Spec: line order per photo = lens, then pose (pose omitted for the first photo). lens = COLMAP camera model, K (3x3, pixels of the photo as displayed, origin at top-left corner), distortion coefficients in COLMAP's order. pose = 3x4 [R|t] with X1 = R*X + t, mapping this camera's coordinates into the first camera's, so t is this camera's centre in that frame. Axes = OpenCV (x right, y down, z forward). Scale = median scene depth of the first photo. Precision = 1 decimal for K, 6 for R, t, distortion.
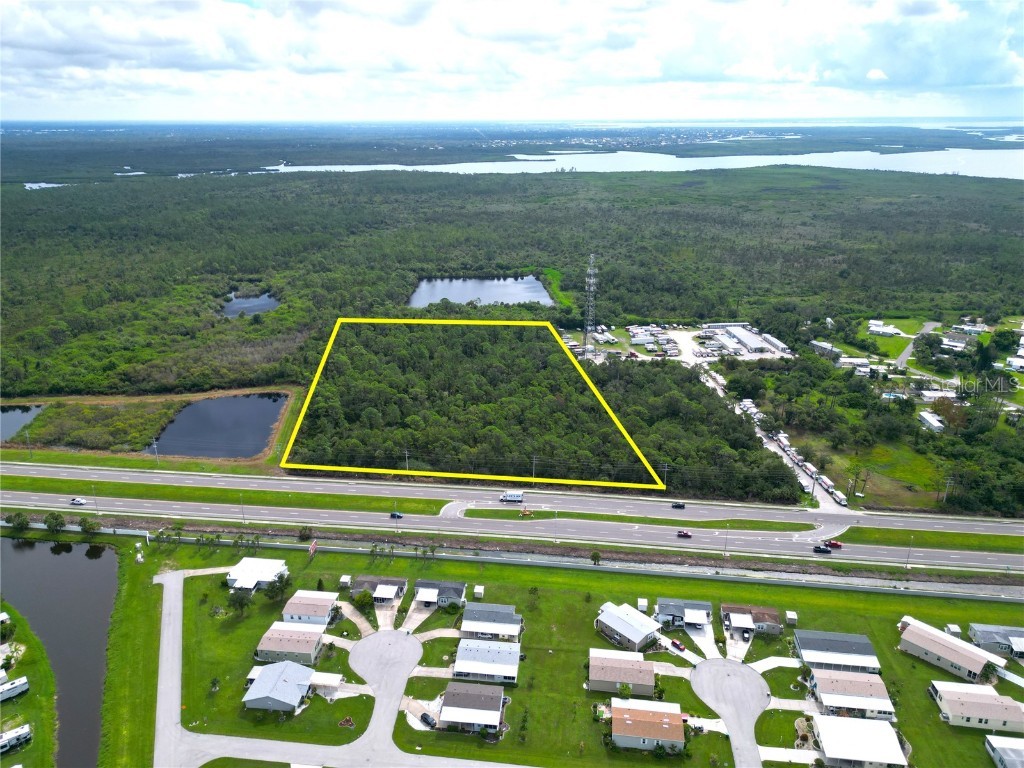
lens RADIAL K [[714.1, 0, 509.1], [0, 714.1, 382.0], [0, 0, 1]] dist [0.076390, -0.075564]
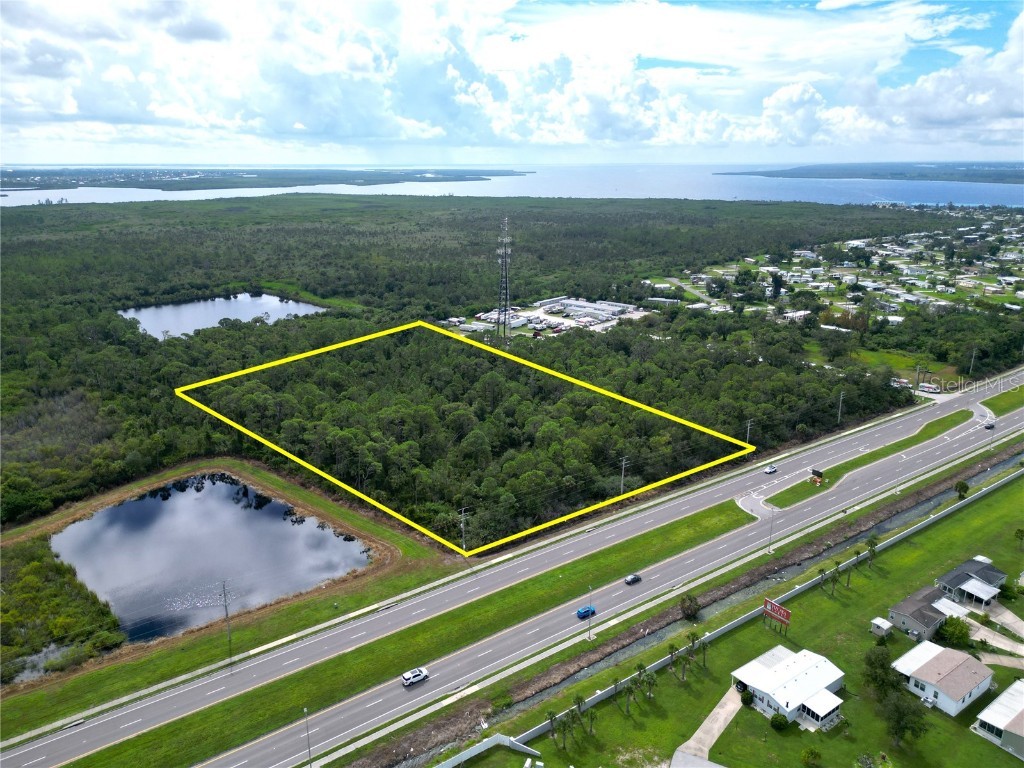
lens RADIAL K [[718.3, 0, 508.9], [0, 718.3, 378.0], [0, 0, 1]] dist [0.059425, -0.049832]
pose [[0.743037, -0.191209, 0.641354, -0.419459], [0.232056, 0.972474, 0.021080, -0.012621], [-0.627731, 0.133167, 0.766955, 0.343534]]
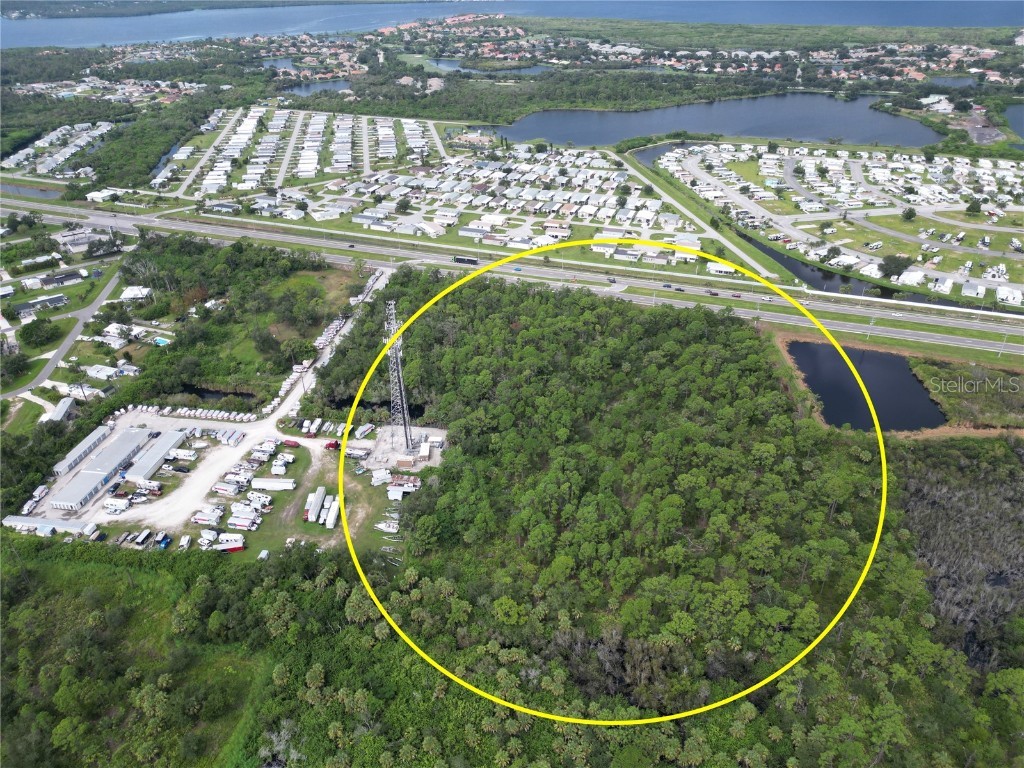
lens RADIAL K [[714.1, 0, 509.1], [0, 714.1, 382.0], [0, 0, 1]] dist [0.076390, -0.075564]
pose [[-0.976790, -0.102928, 0.187849, -0.094623], [0.080810, 0.635101, 0.768191, -0.546434], [-0.198371, 0.765541, -0.612043, 1.290169]]
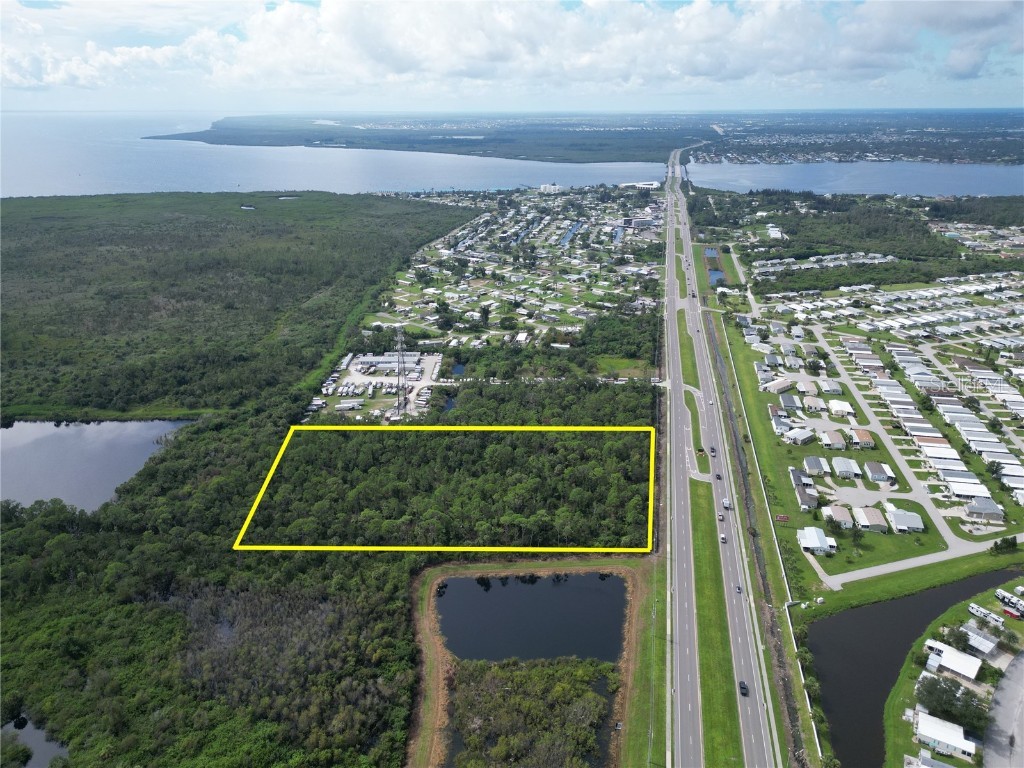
lens RADIAL K [[714.1, 0, 509.1], [0, 714.1, 382.0], [0, 0, 1]] dist [0.076390, -0.075564]
pose [[0.079076, -0.353162, 0.932215, -0.829768], [0.348192, 0.886029, 0.306129, -0.340506], [-0.934082, 0.300382, 0.193031, 0.608590]]
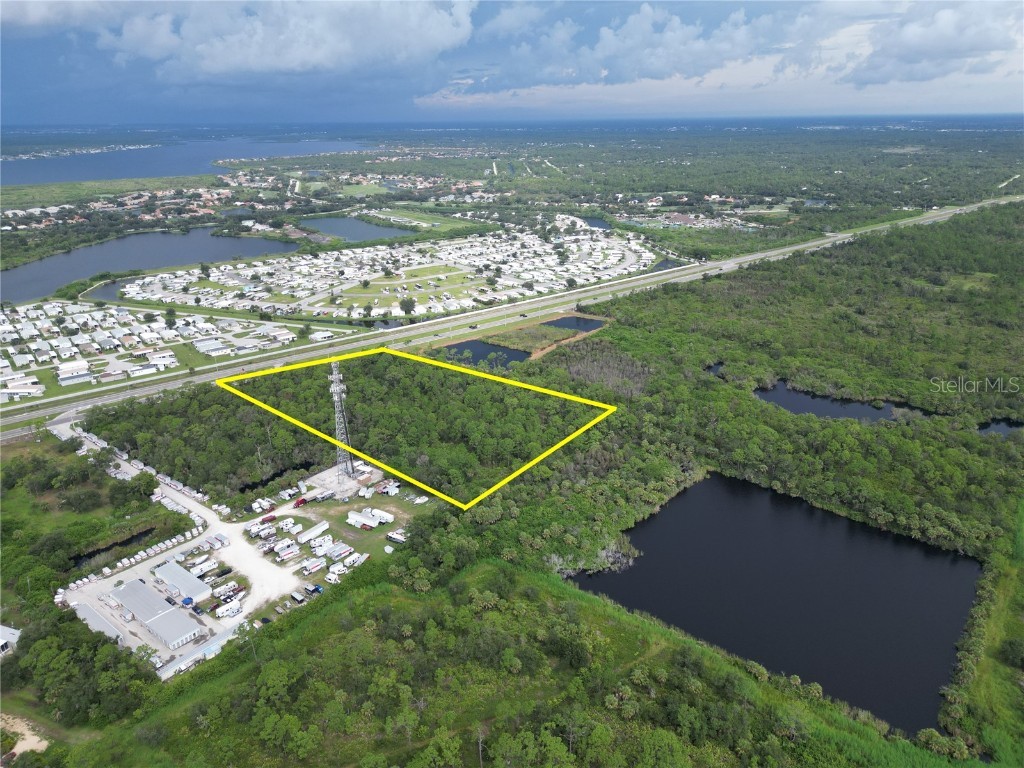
lens RADIAL K [[714.1, 0, 509.1], [0, 714.1, 382.0], [0, 0, 1]] dist [0.076390, -0.075564]
pose [[-0.685172, 0.263293, -0.679128, 0.491939], [-0.240820, 0.798059, 0.552365, -0.595202], [0.687419, 0.542013, -0.483402, 1.413464]]
